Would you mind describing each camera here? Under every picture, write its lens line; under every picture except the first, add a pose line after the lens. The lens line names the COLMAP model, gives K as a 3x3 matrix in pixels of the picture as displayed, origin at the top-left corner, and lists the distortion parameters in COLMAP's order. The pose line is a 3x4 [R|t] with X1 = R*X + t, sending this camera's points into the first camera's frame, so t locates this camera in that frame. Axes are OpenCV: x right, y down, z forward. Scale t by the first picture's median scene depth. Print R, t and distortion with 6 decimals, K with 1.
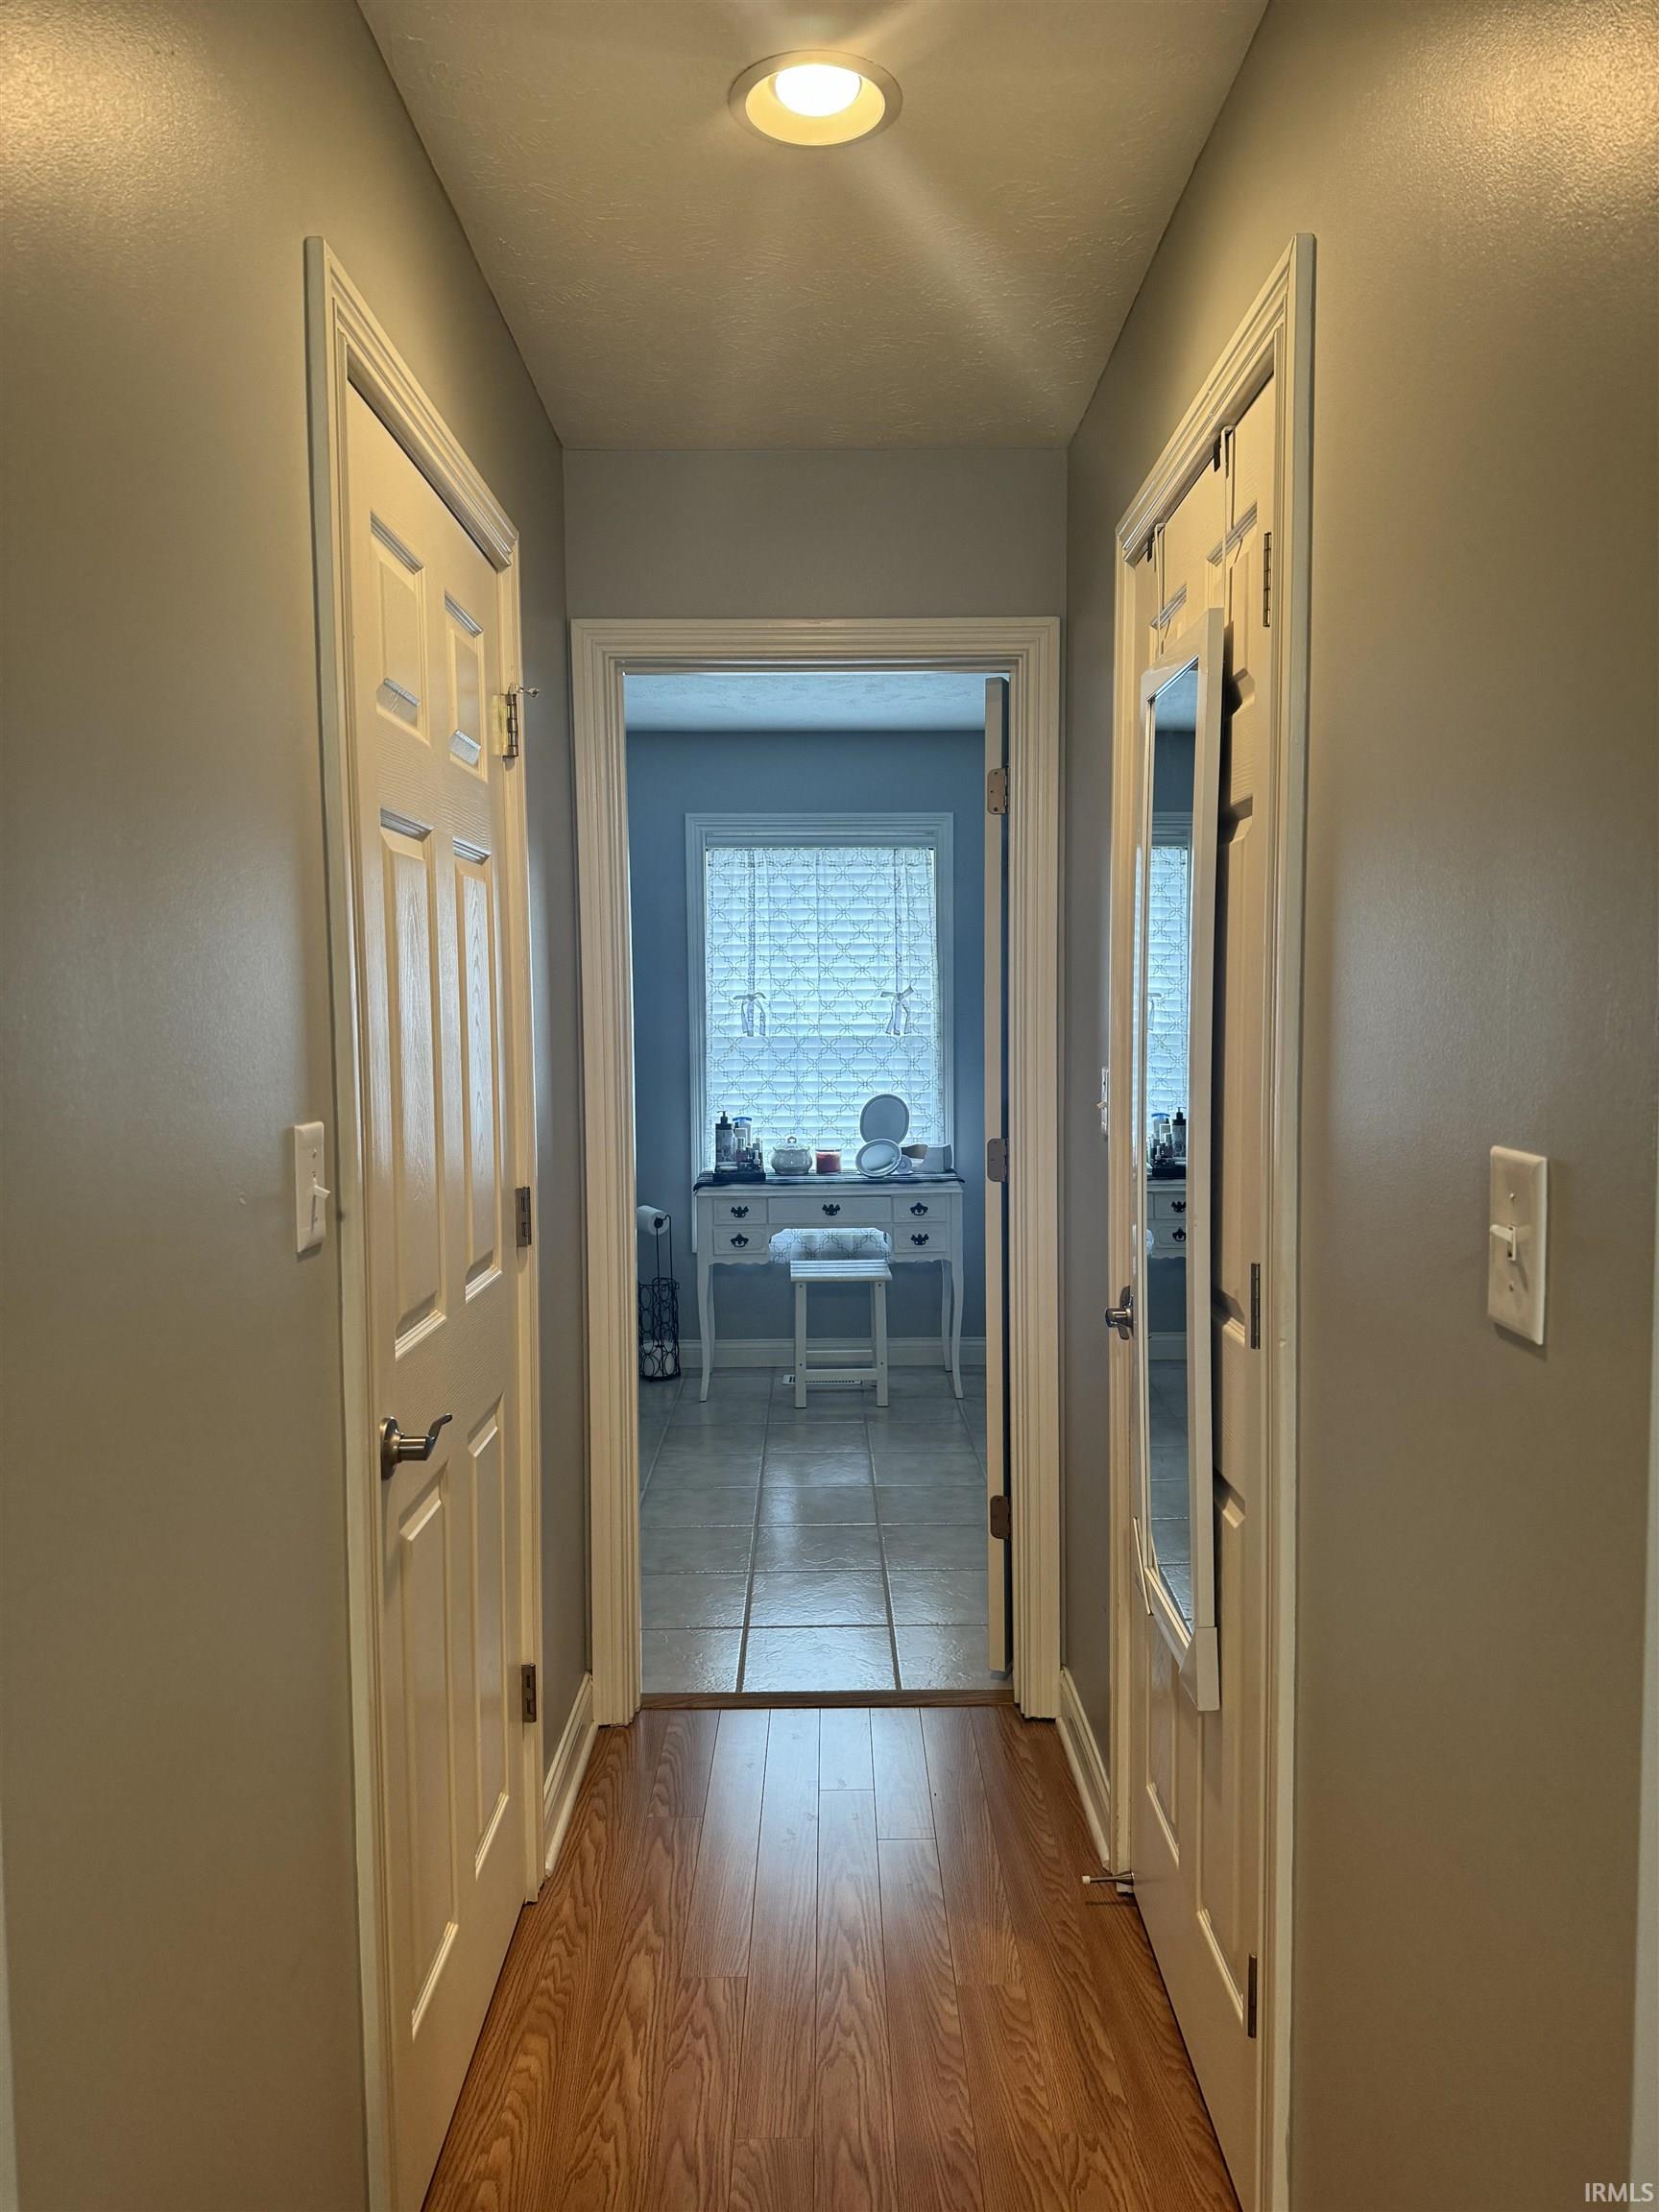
lens RADIAL K [[1525.0, 0, 834.0], [0, 1525.0, 1115.8], [0, 0, 1]] dist [0.039548, -0.011378]
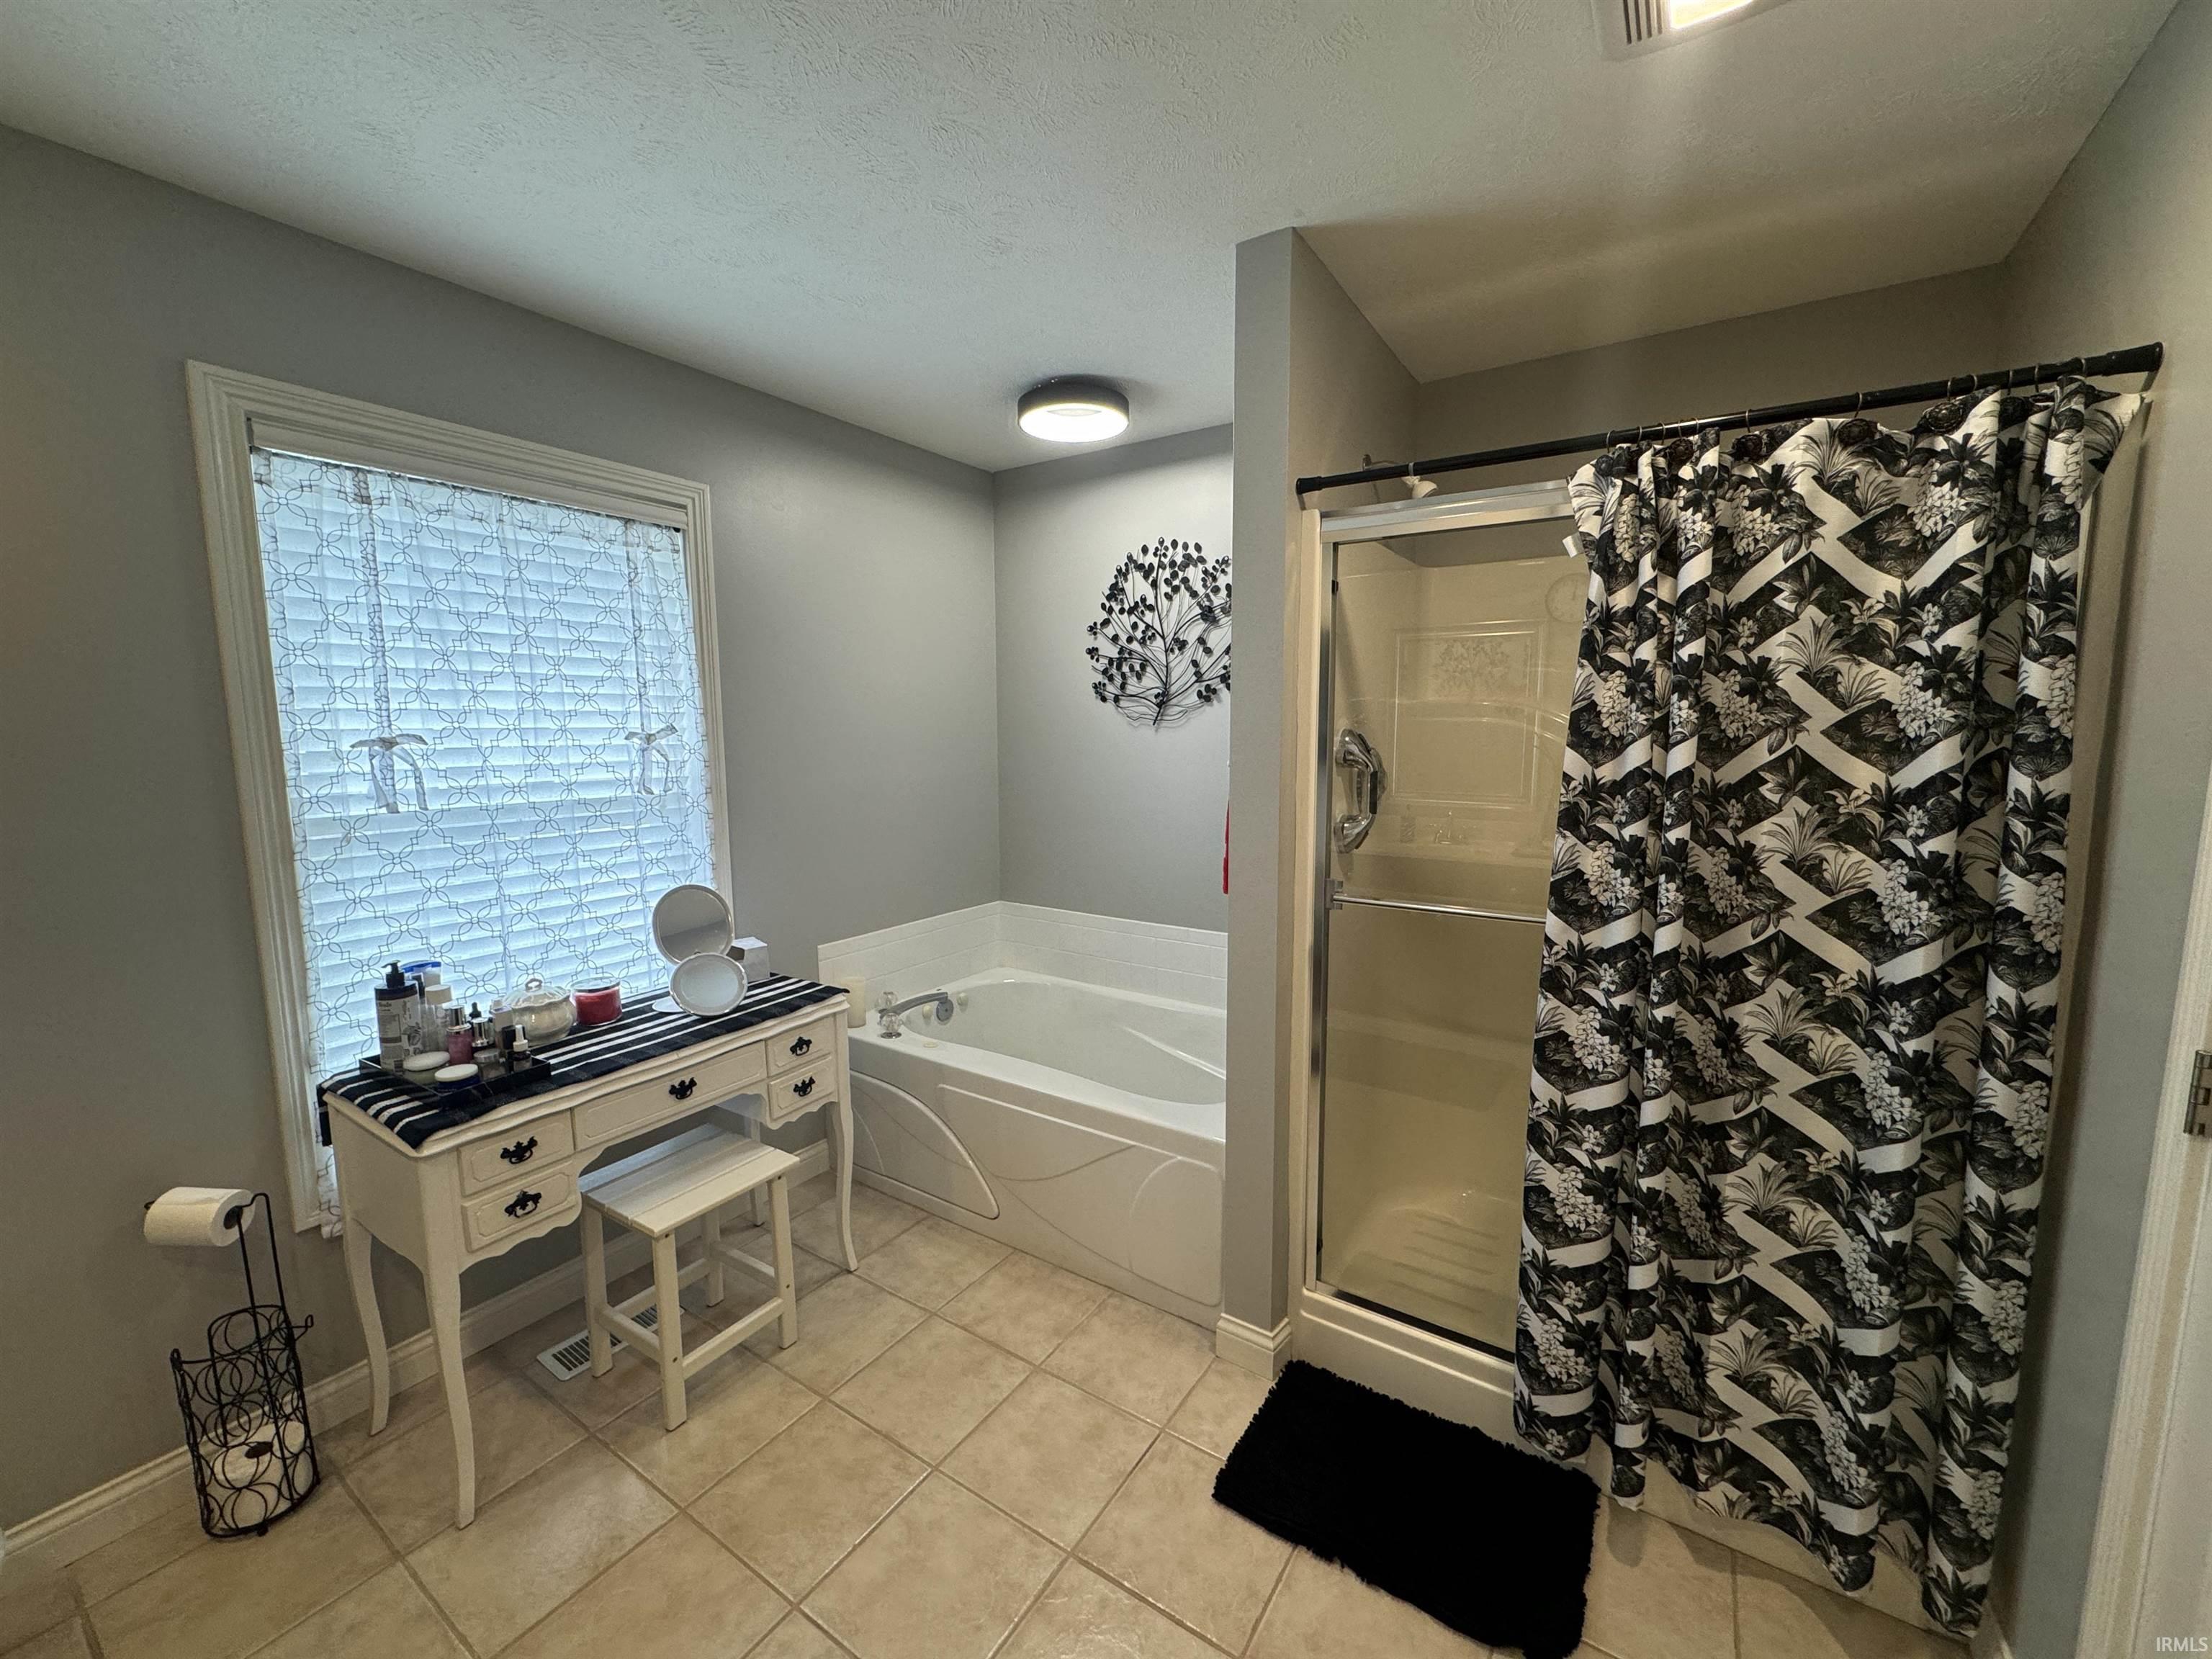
lens RADIAL K [[878.7, 0, 1120.3], [0, 878.7, 823.9], [0, 0, 1]] dist [-0.002569, -0.000138]
pose [[0.553085, -0.089375, 0.828317, -0.174138], [0.050217, 0.995998, 0.073937, -0.058252], [-0.831610, 0.000702, 0.555360, 0.600124]]
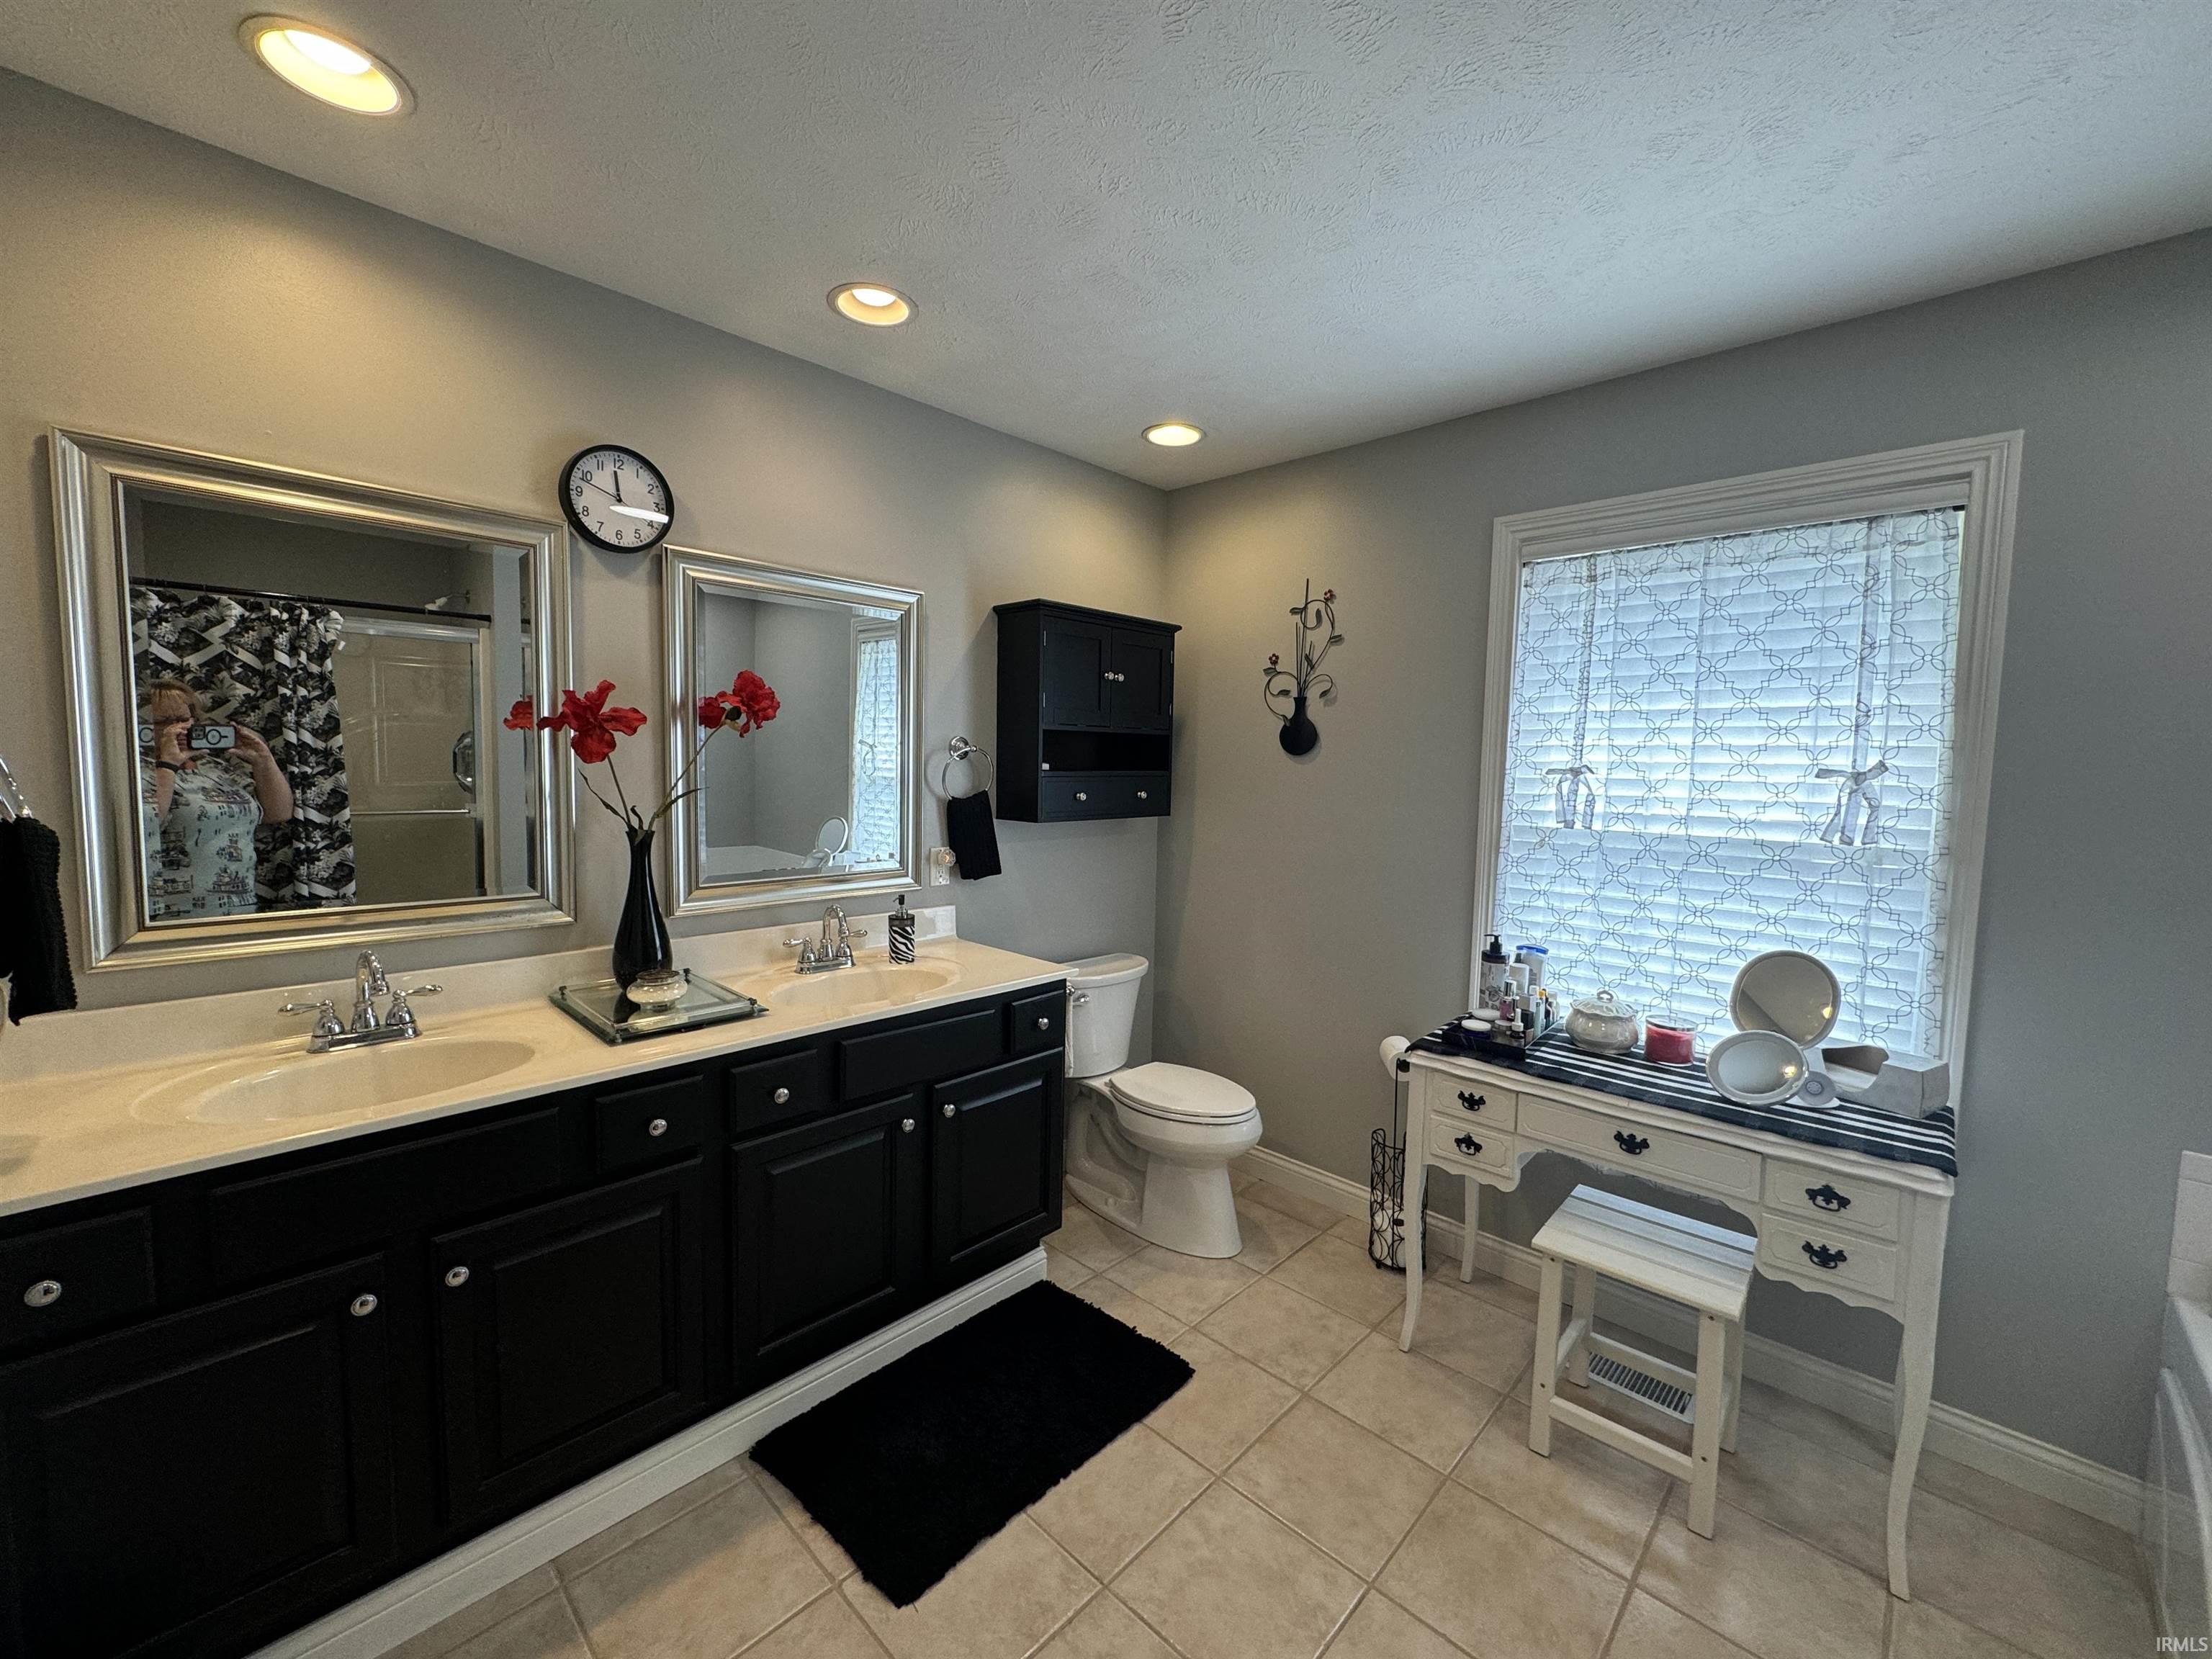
lens RADIAL K [[878.7, 0, 1095.8], [0, 878.7, 825.1], [0, 0, 1]] dist [-0.002569, -0.000138]
pose [[0.709066, 0.073099, -0.701343, 0.072439], [-0.070339, 0.996984, 0.032800, -0.051292], [0.701625, 0.026074, 0.712069, 0.565463]]
